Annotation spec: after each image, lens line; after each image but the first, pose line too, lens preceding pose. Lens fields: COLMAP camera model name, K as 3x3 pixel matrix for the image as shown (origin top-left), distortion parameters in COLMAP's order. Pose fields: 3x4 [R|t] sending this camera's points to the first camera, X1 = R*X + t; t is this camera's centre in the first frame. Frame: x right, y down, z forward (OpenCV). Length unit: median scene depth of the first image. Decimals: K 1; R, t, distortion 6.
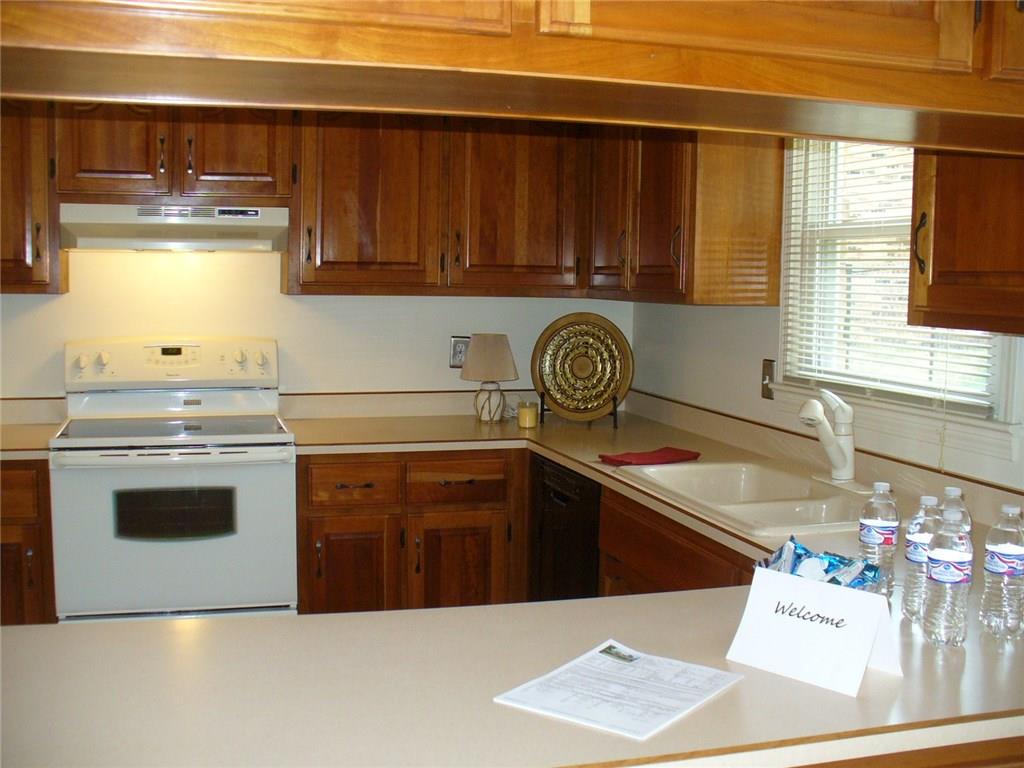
lens RADIAL K [[1169.7, 0, 512.0], [0, 1169.7, 384.0], [0, 0, 1]] dist [-0.329310, 0.467452]
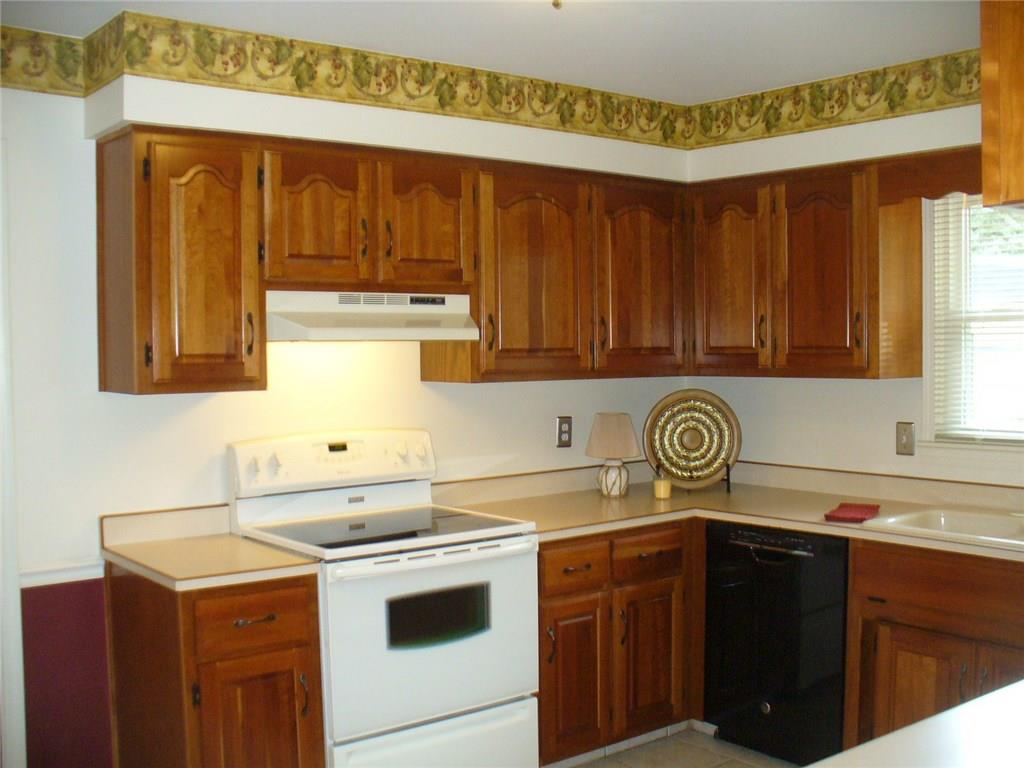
lens RADIAL K [[1169.7, 0, 512.0], [0, 1169.7, 384.0], [0, 0, 1]] dist [-0.329310, 0.467452]
pose [[0.928700, -0.040628, 0.368599, -0.518267], [0.060770, 0.997217, -0.043196, -0.030922], [-0.365818, 0.062516, 0.928584, 0.056112]]
